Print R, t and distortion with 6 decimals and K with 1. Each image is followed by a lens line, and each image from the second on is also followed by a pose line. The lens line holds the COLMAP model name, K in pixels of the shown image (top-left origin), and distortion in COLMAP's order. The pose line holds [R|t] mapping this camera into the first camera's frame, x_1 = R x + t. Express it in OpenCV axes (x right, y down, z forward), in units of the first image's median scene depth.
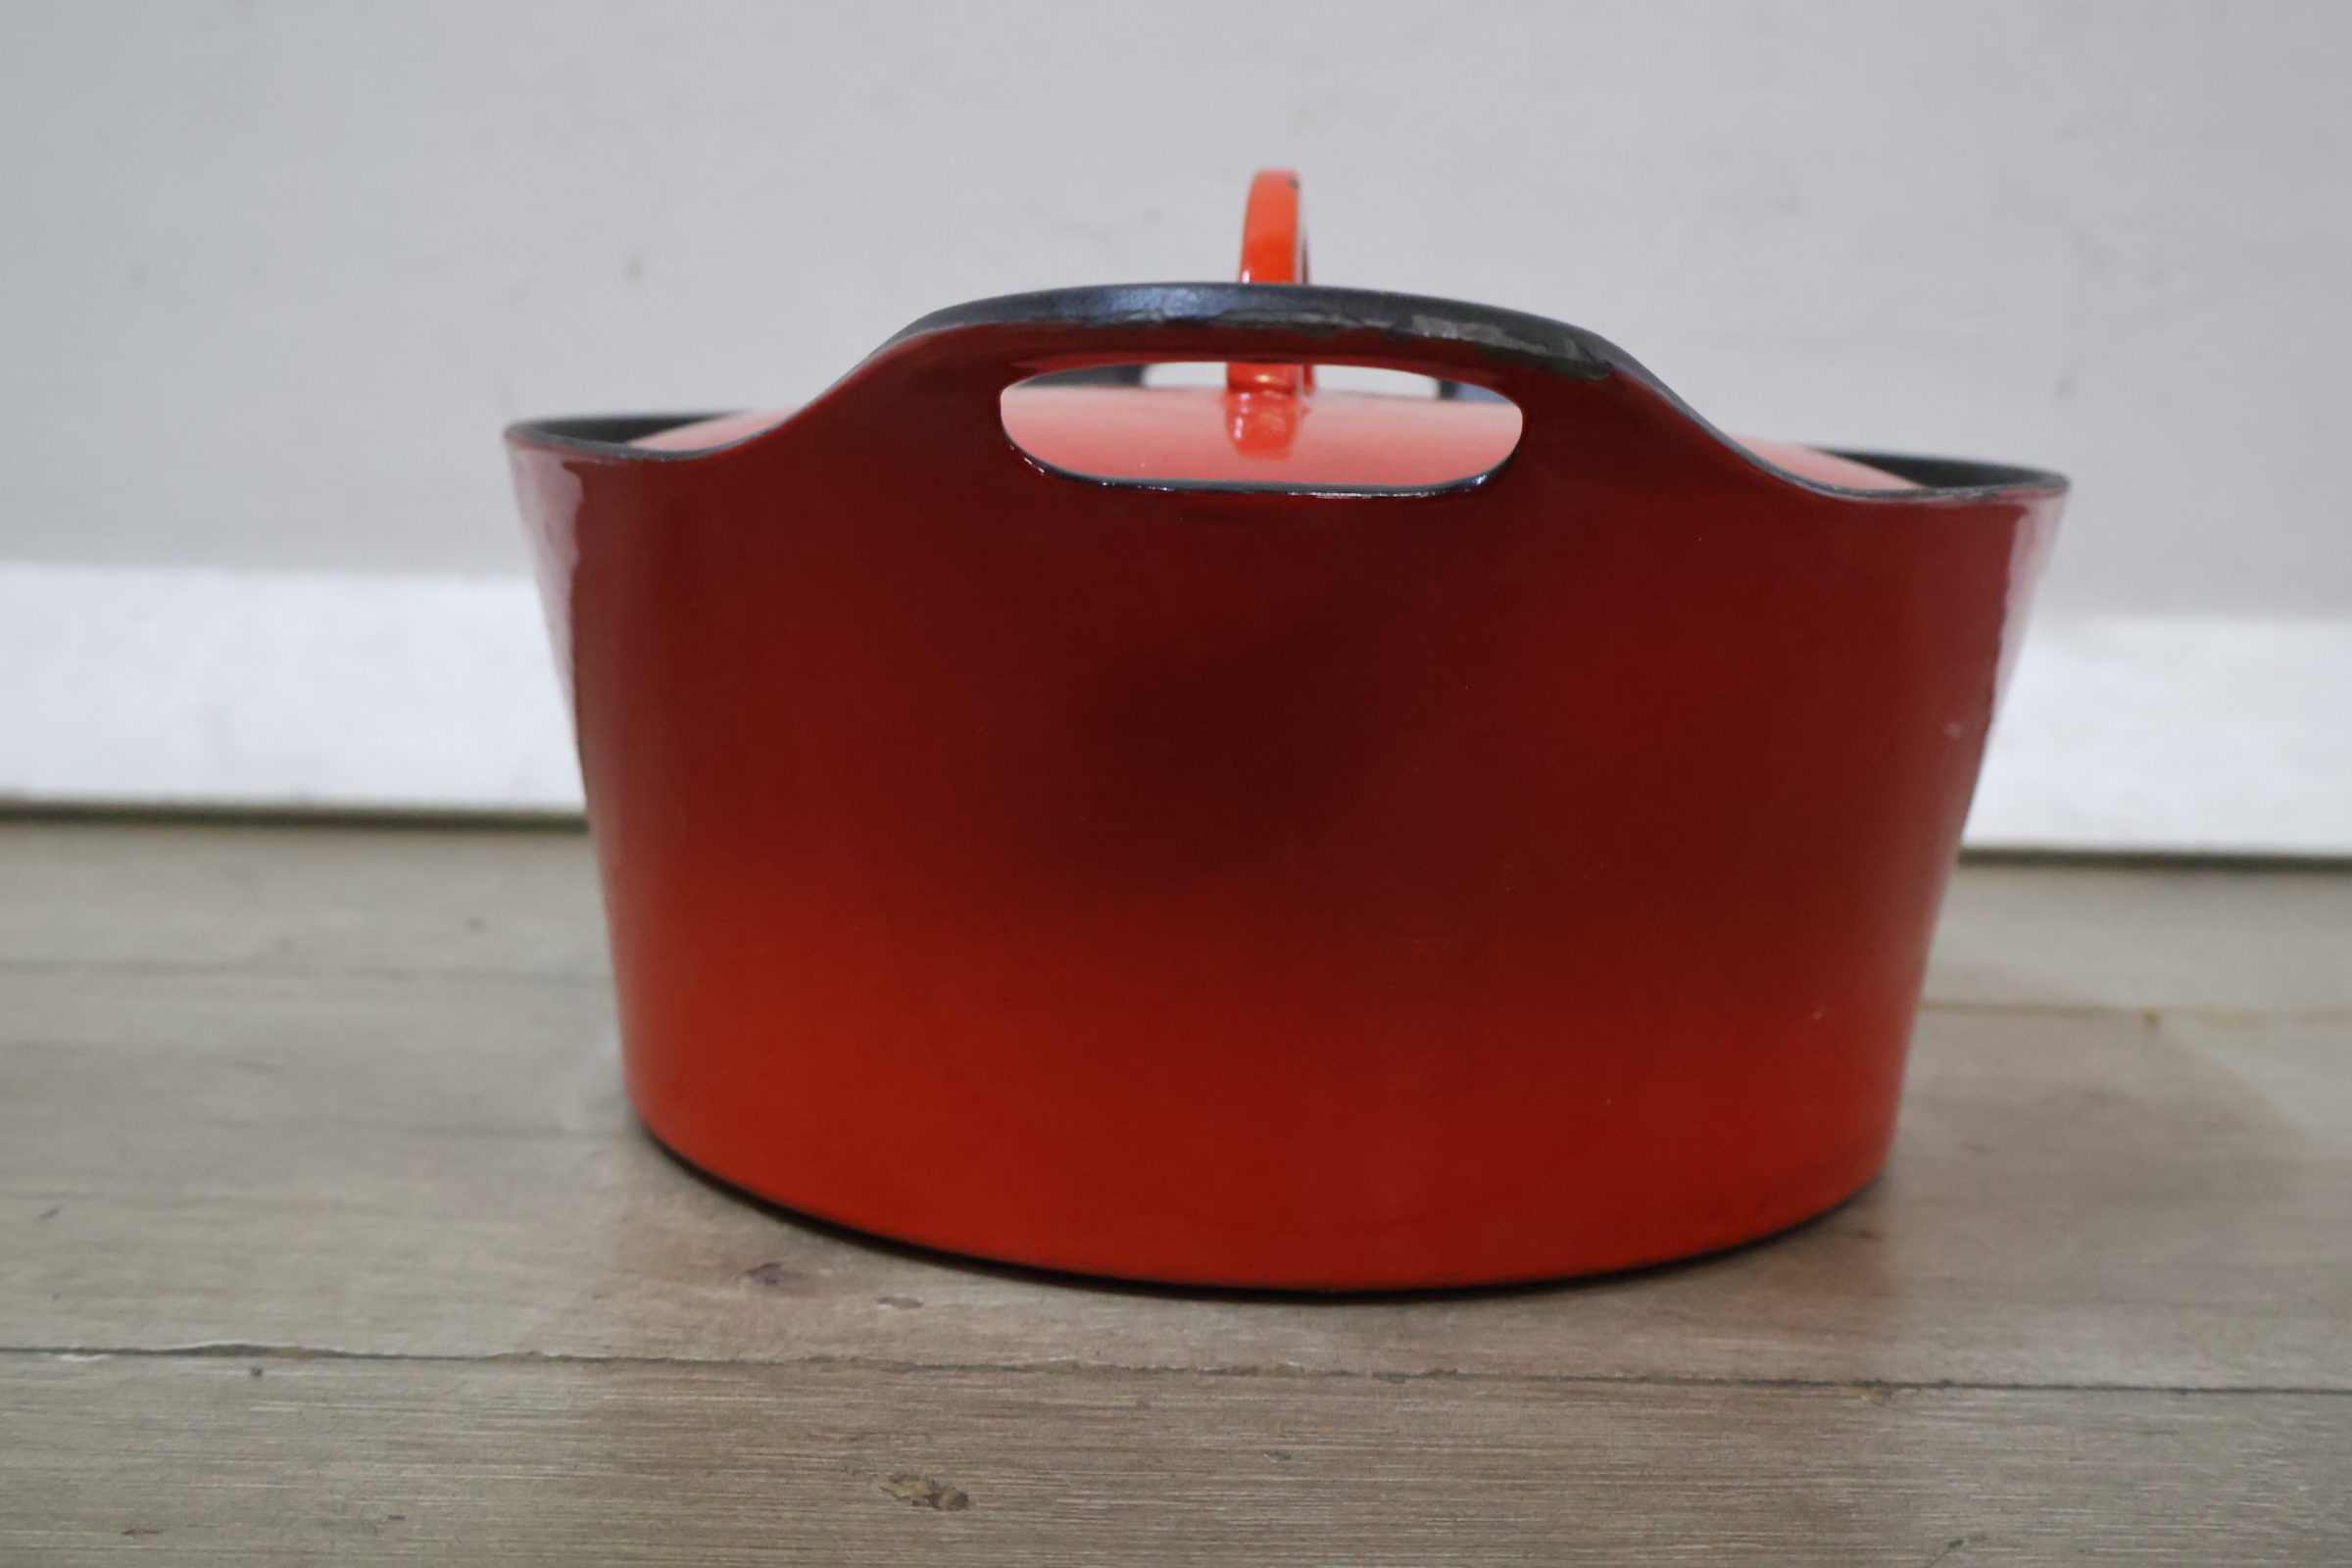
lens RADIAL K [[2680.9, 0, 1169.7], [0, 2680.9, 779.8], [0, 0, 1]] dist [0.006507, 0.000000]
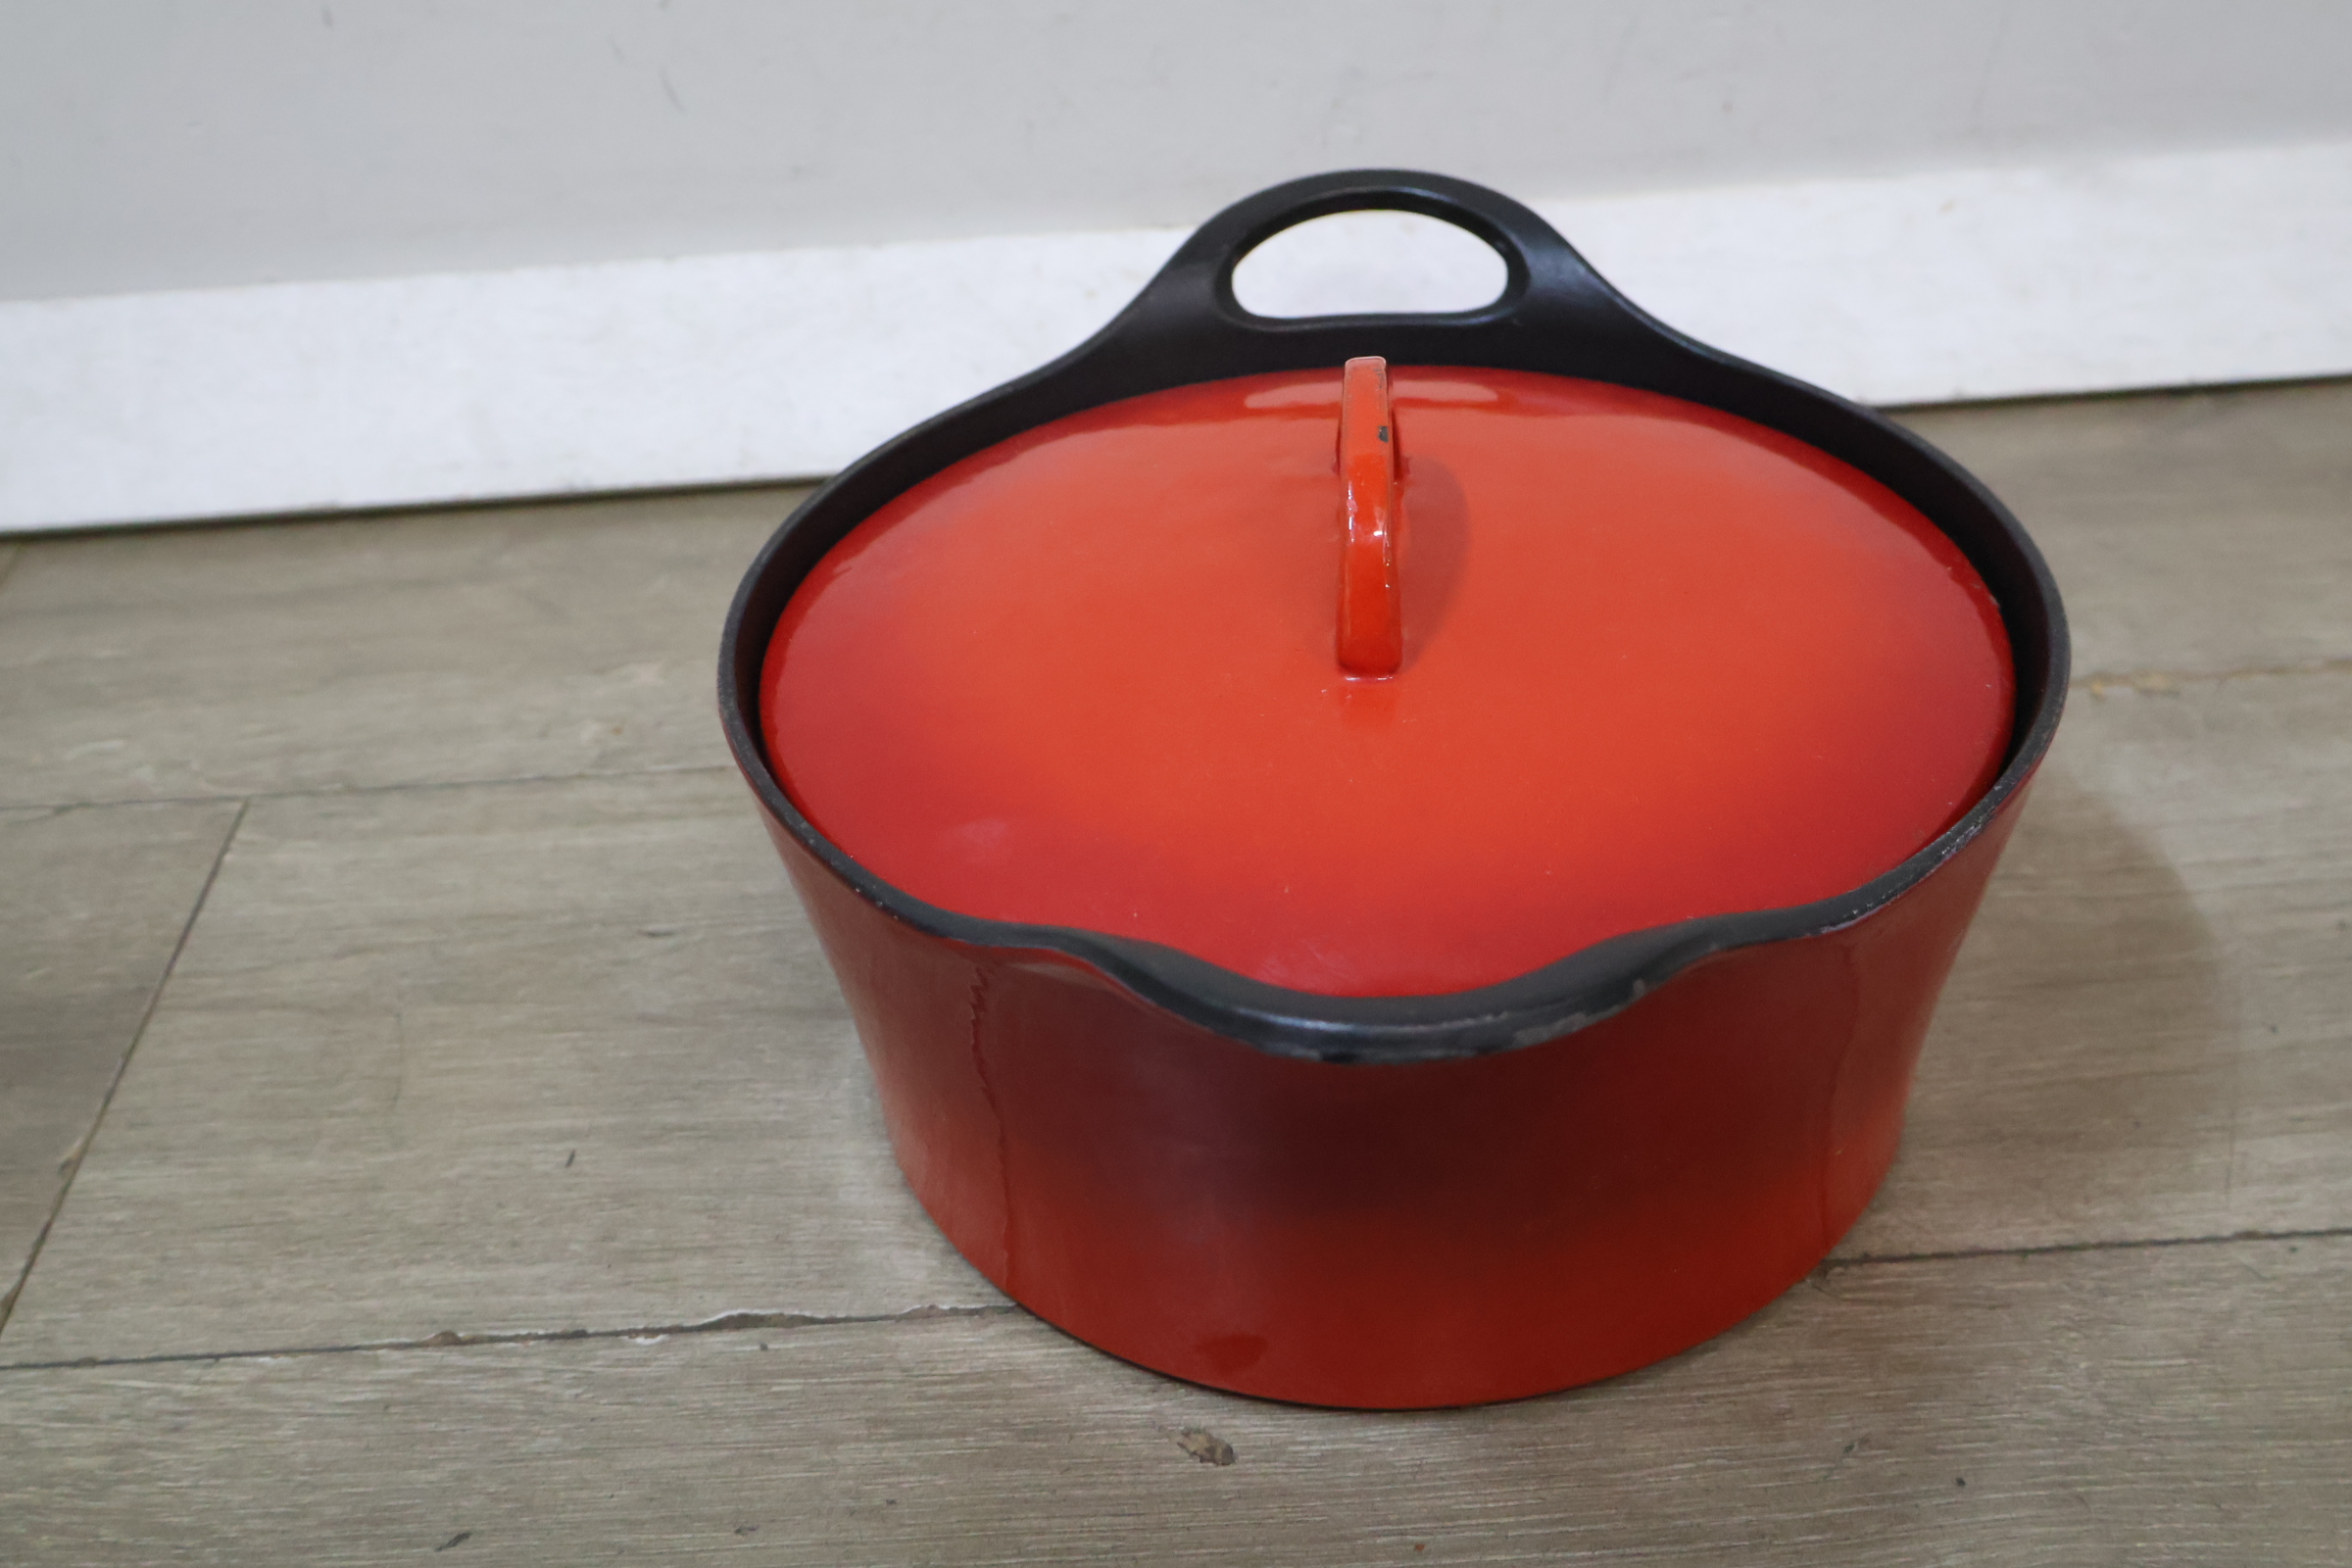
lens RADIAL K [[2680.9, 0, 1174.8], [0, 2680.9, 799.4], [0, 0, 1]] dist [0.006507, 0.000000]
pose [[0.996282, -0.066799, -0.054412, 0.003467], [0.083498, 0.904268, 0.418721, -0.693783], [0.021233, -0.421708, 0.906483, -0.270298]]
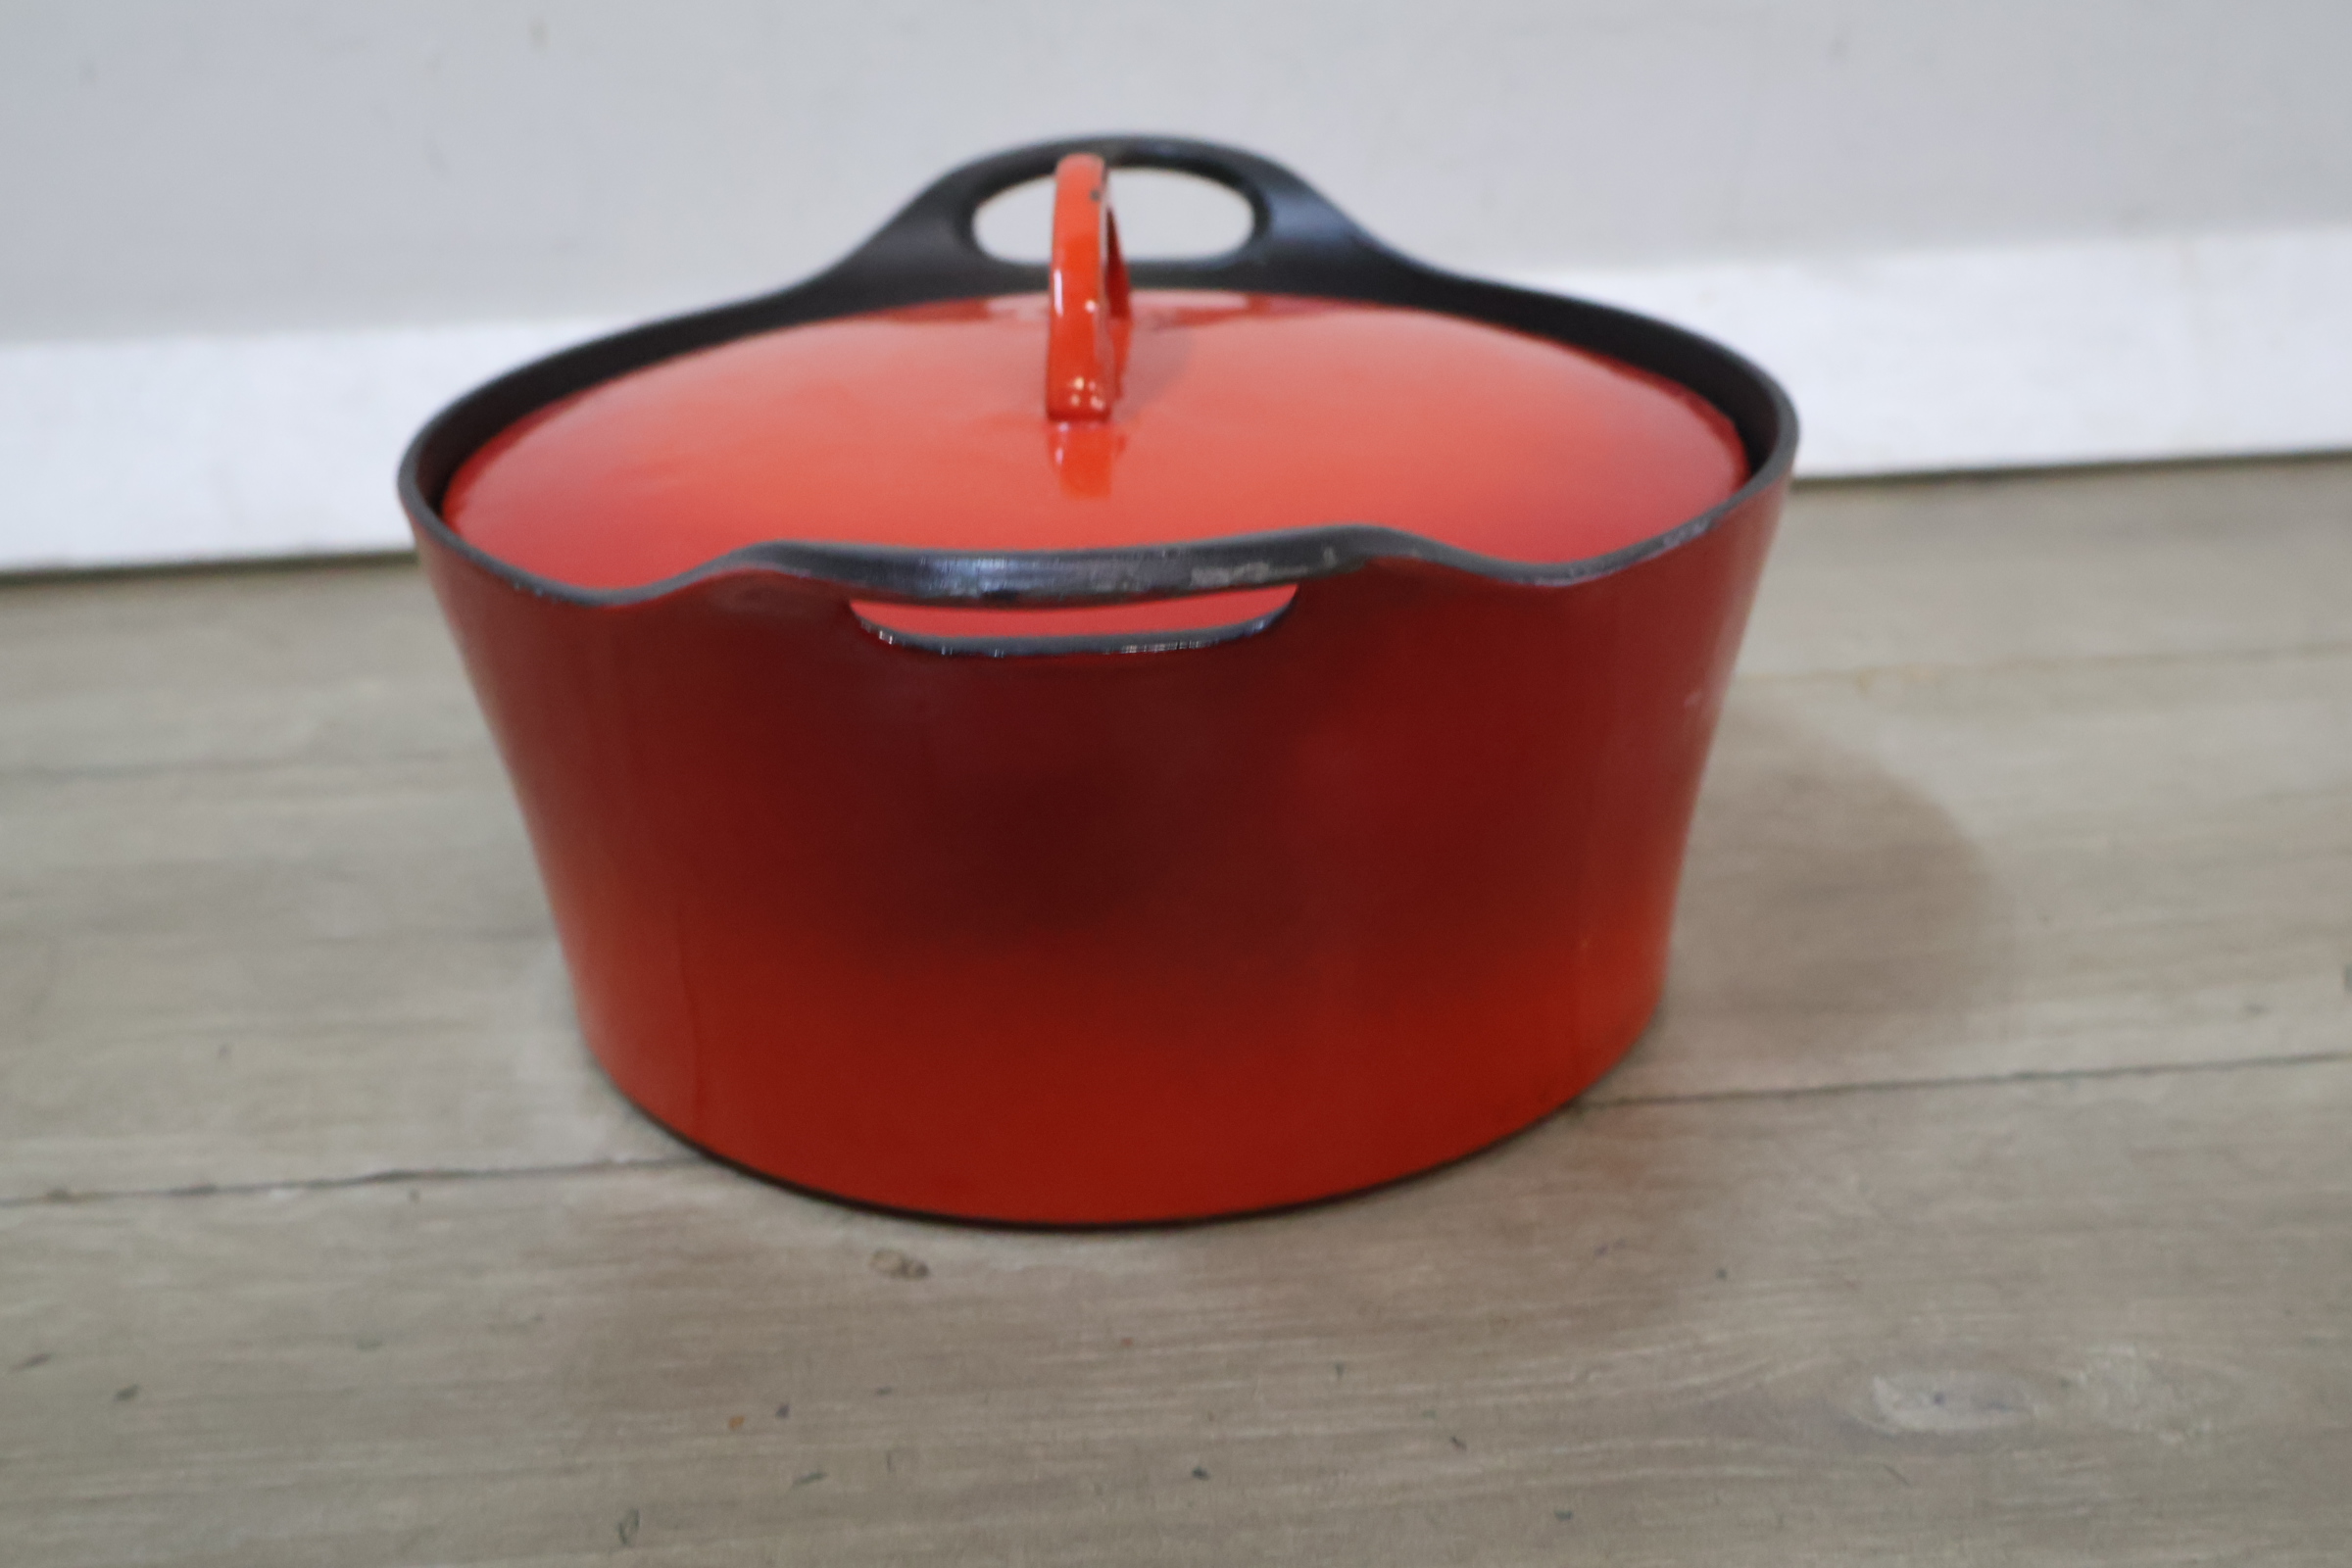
lens RADIAL K [[2680.9, 0, 1184.1], [0, 2680.9, 806.4], [0, 0, 1]] dist [0.006507, 0.000000]
pose [[0.997436, -0.069933, 0.015176, 0.053305], [0.064044, 0.966974, 0.246696, -0.293161], [-0.031927, -0.245091, 0.968974, -0.317442]]
